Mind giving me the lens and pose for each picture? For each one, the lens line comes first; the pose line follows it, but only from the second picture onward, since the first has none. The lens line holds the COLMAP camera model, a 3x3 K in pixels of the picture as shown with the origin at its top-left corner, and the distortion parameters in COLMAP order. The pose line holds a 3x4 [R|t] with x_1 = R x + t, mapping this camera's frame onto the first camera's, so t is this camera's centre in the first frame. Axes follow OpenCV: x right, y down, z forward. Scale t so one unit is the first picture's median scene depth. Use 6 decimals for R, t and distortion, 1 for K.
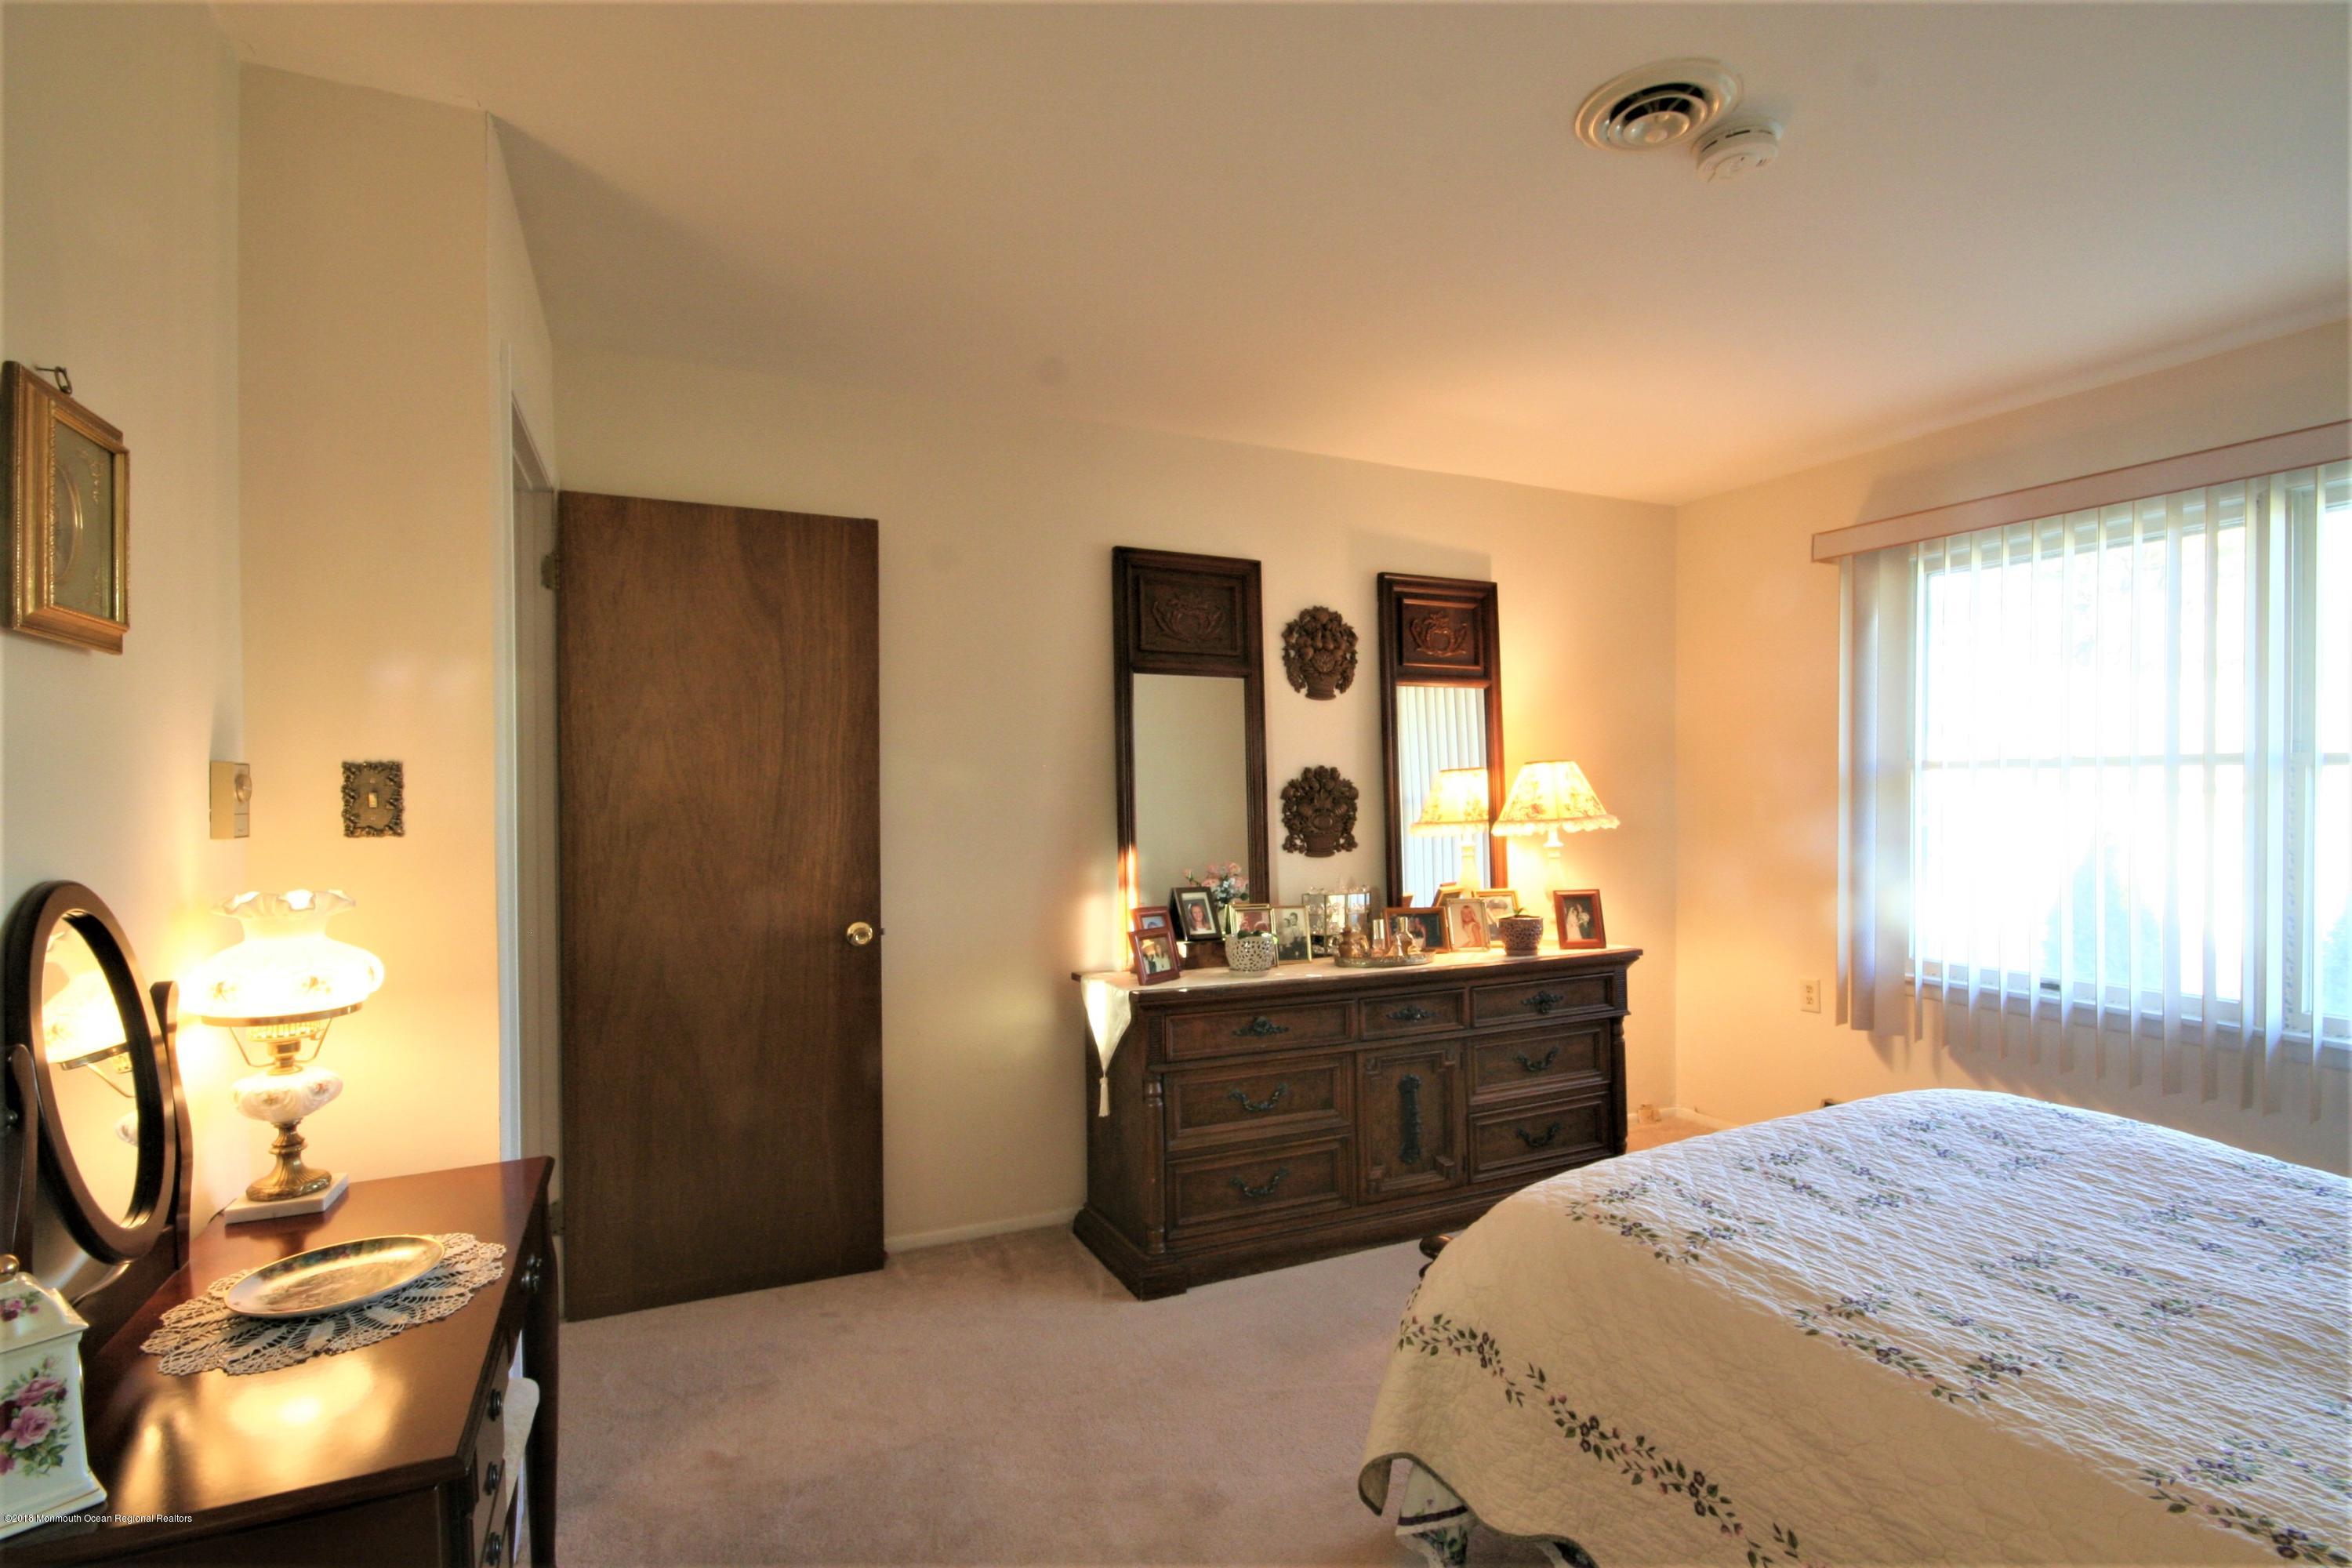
lens RADIAL K [[1097.8, 0, 1172.3], [0, 1097.8, 806.9], [0, 0, 1]] dist [0.000713, 0.000156]
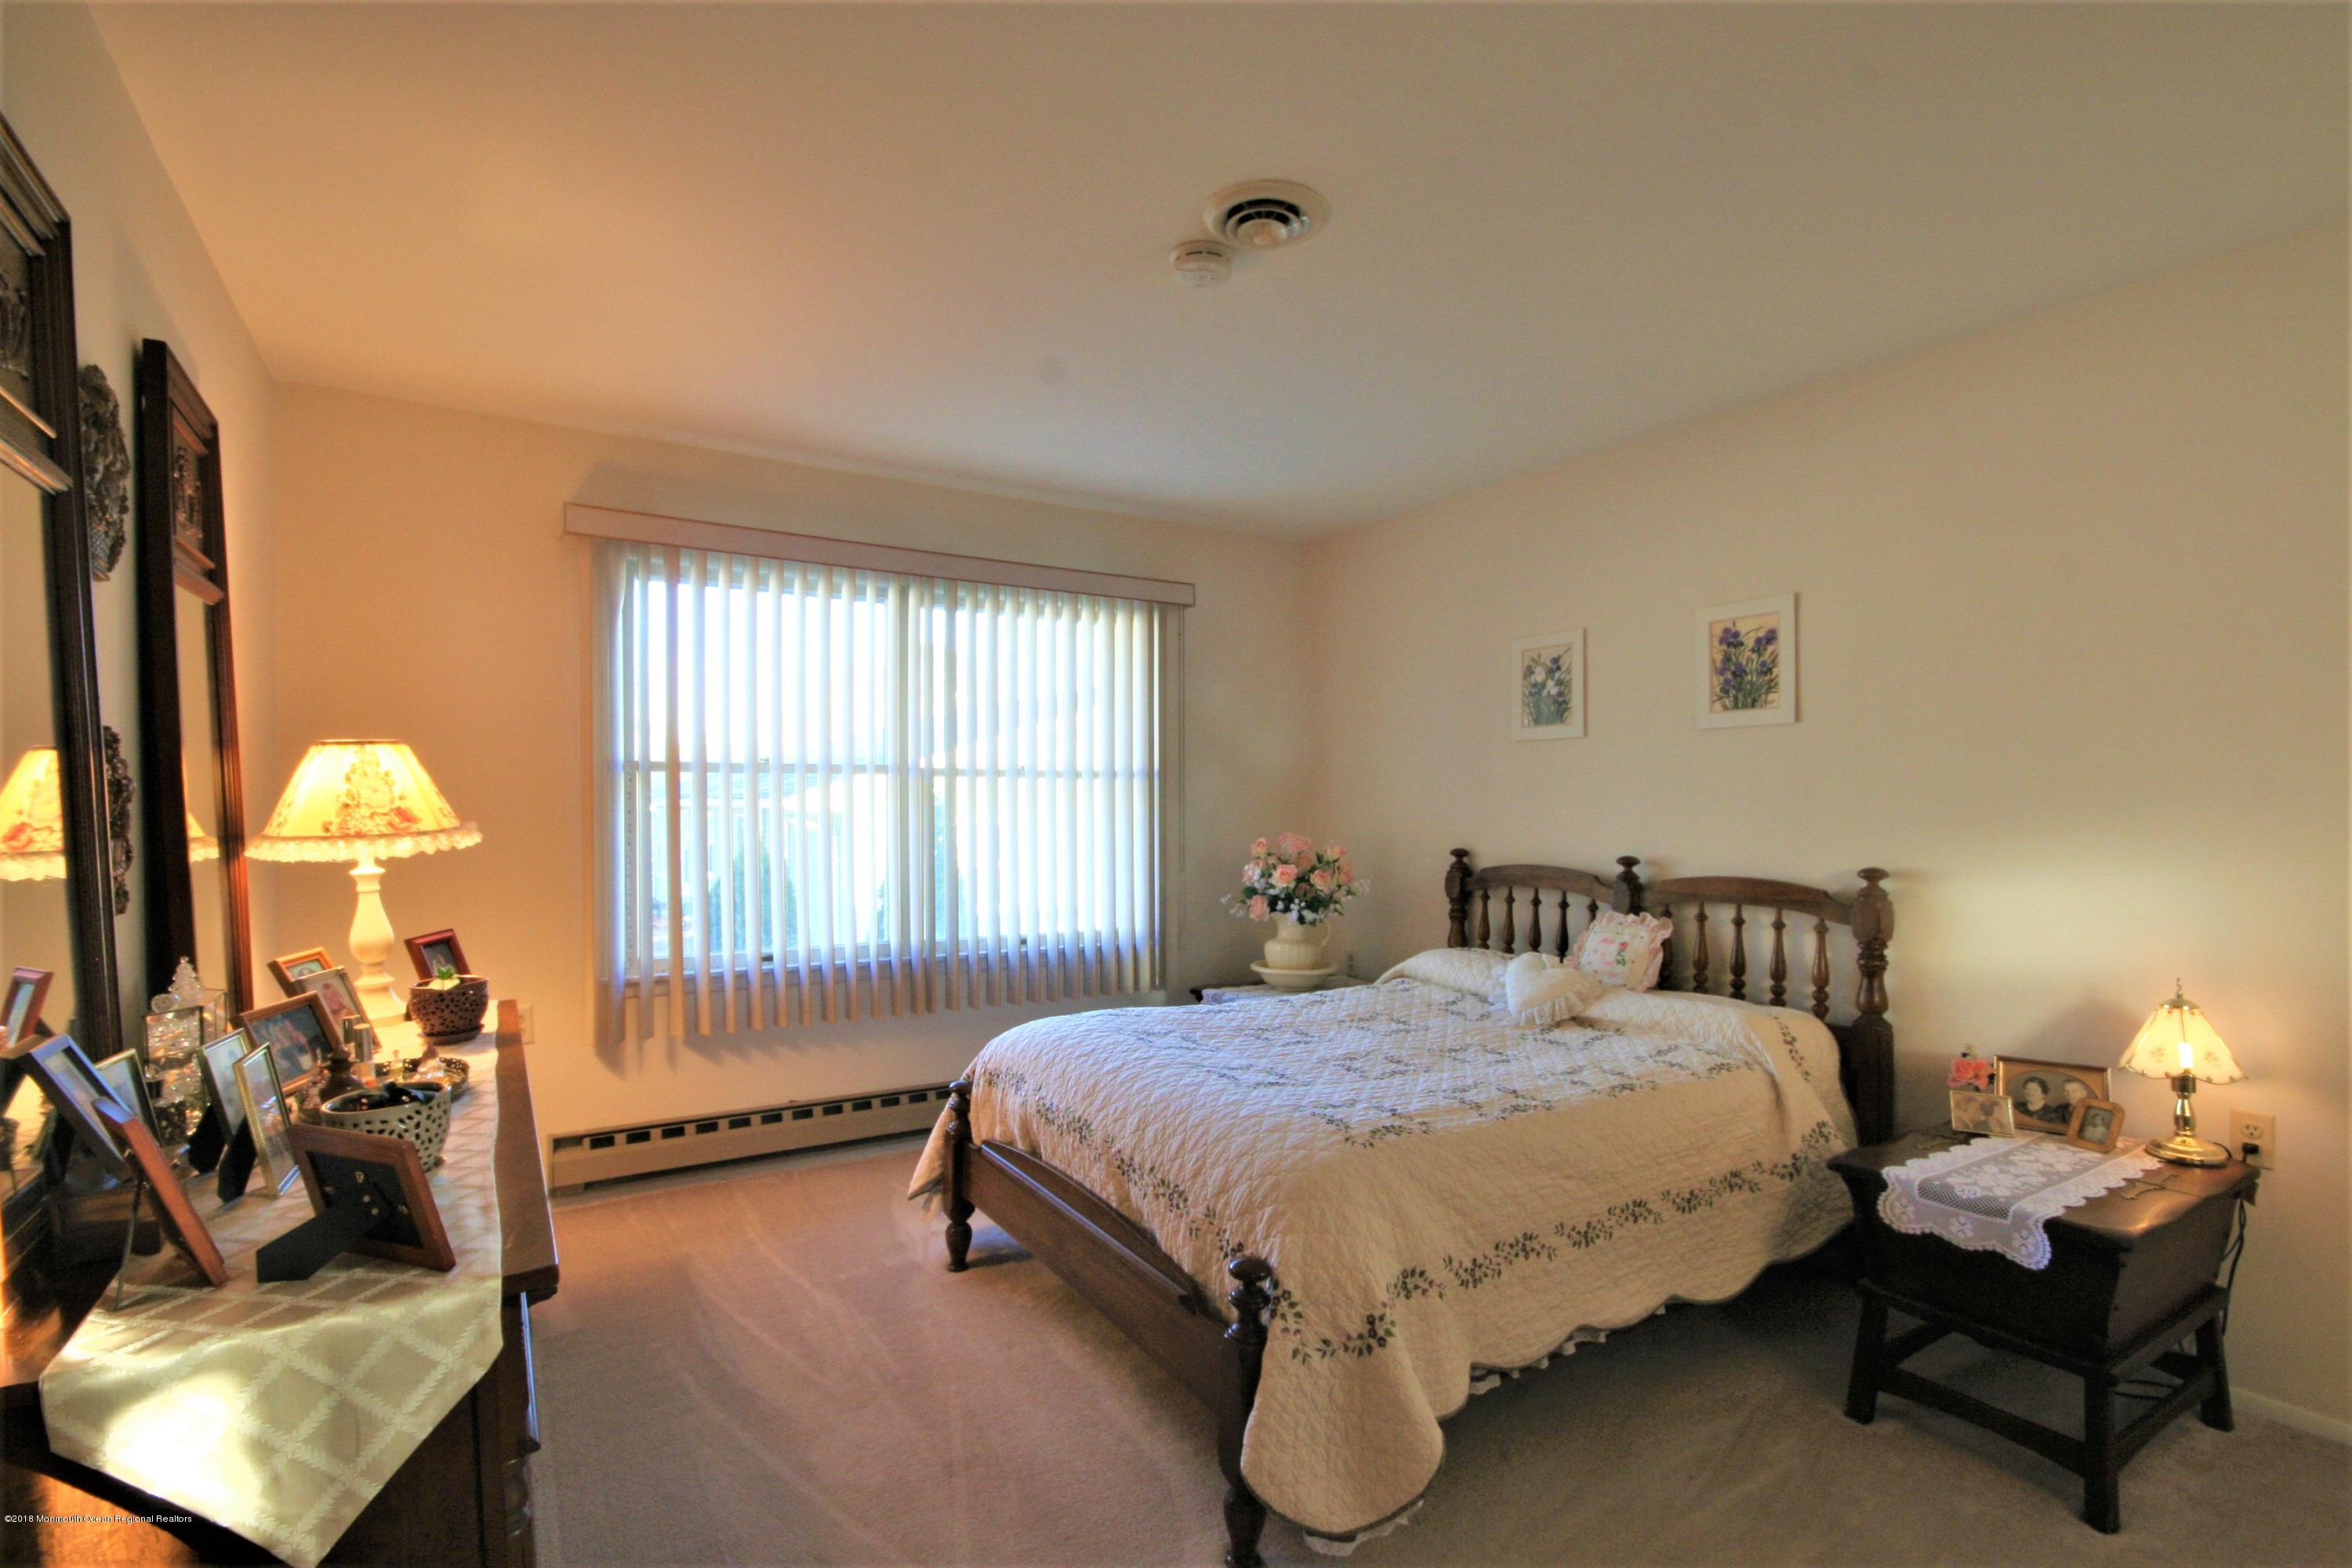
lens RADIAL K [[1097.8, 0, 1172.3], [0, 1097.8, 806.9], [0, 0, 1]] dist [0.000713, 0.000156]
pose [[-0.135609, -0.008050, 0.990730, -0.750296], [0.008563, 0.999920, 0.009297, -0.010827], [-0.990725, 0.009744, -0.135530, 1.295407]]
